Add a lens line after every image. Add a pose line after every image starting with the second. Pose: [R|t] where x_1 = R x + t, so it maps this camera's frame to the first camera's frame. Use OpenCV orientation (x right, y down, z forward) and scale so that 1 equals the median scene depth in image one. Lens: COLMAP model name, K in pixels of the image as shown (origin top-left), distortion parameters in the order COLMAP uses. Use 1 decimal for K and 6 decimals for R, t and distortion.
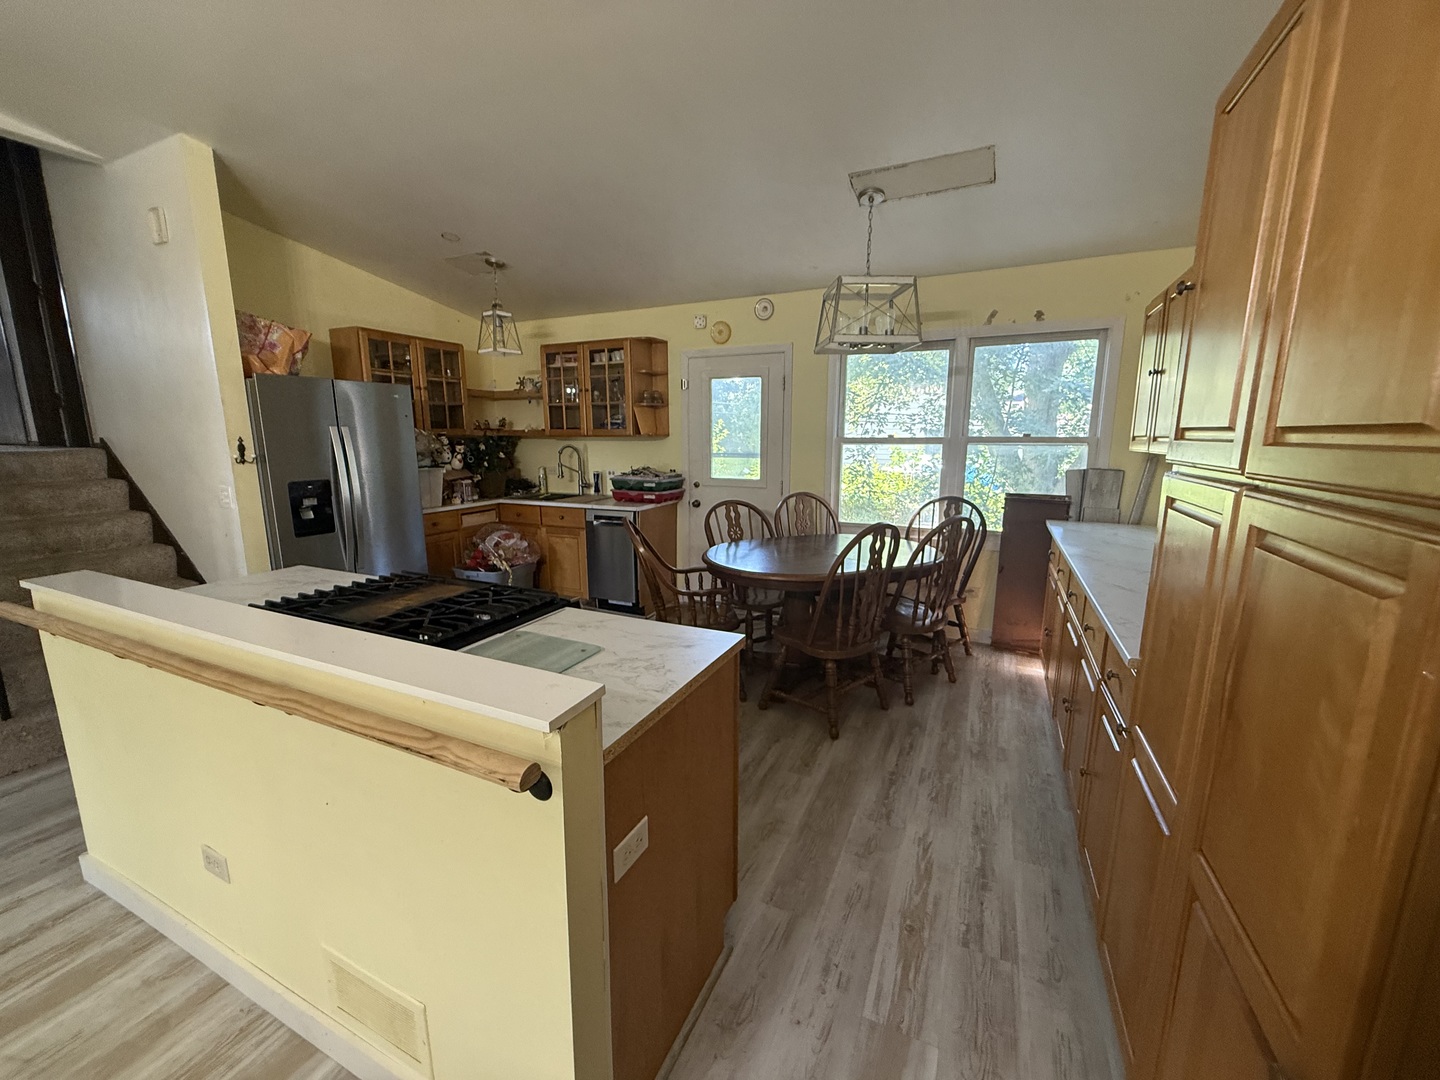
lens RADIAL K [[573.7, 0, 716.0], [0, 573.7, 537.3], [0, 0, 1]] dist [-0.000518, 0.000243]
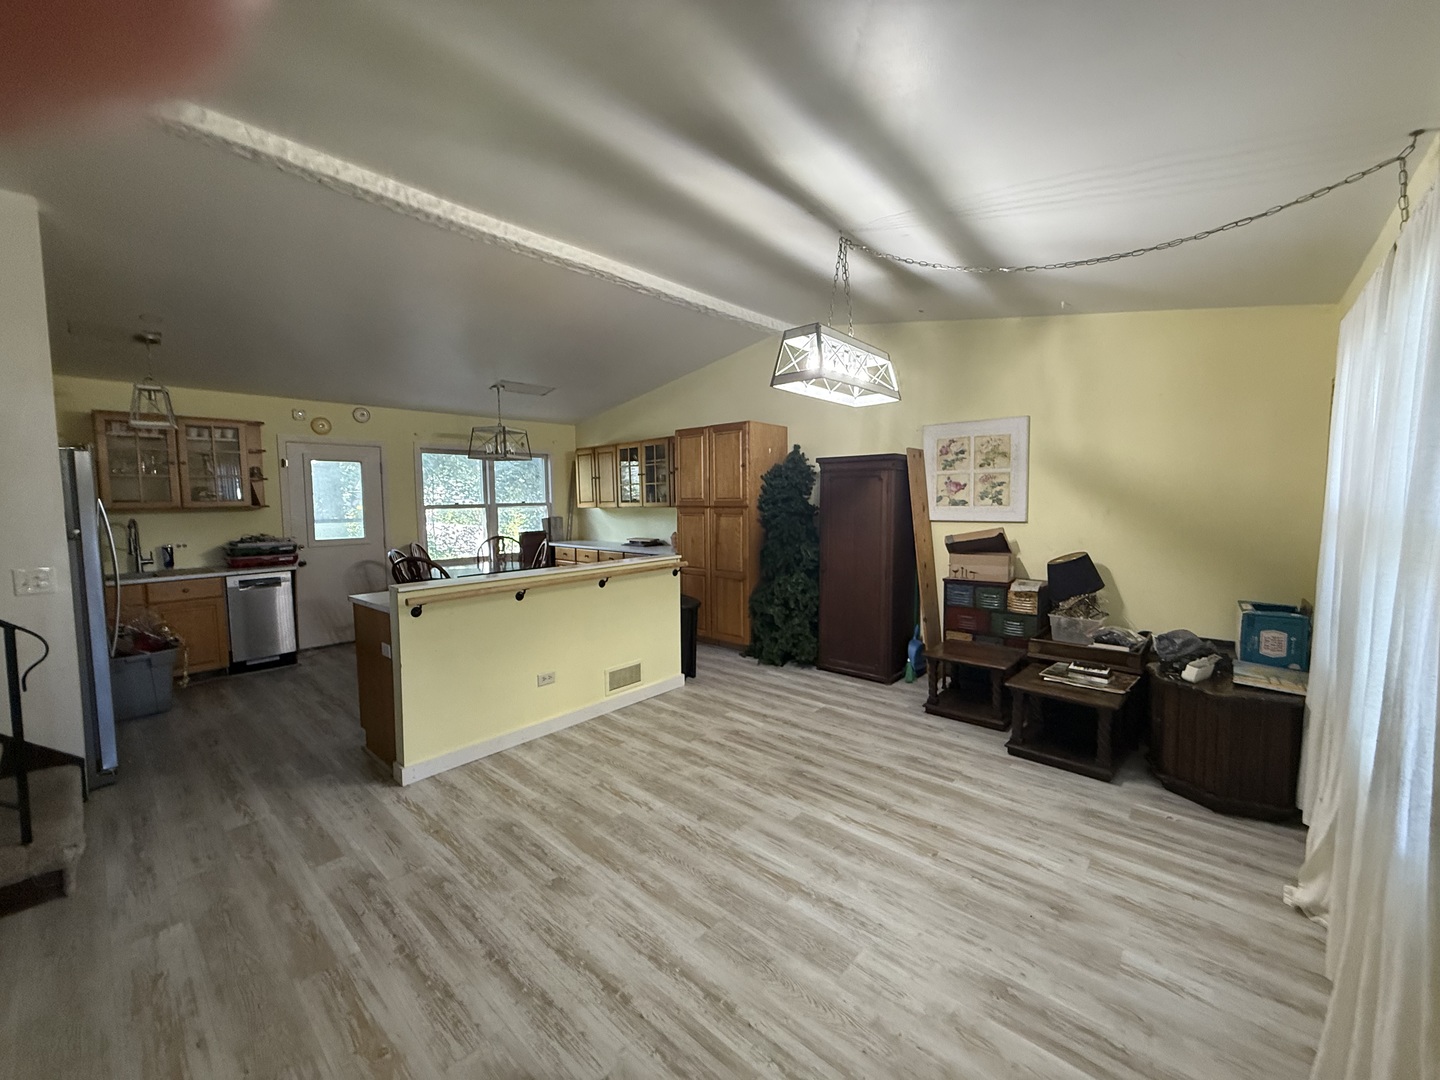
lens RADIAL K [[573.7, 0, 716.0], [0, 573.7, 537.3], [0, 0, 1]] dist [-0.000518, 0.000243]
pose [[0.286565, -0.066787, 0.955730, -0.987258], [0.180999, 0.983377, 0.014448, 0.027834], [-0.940808, 0.168846, 0.293890, -0.158505]]
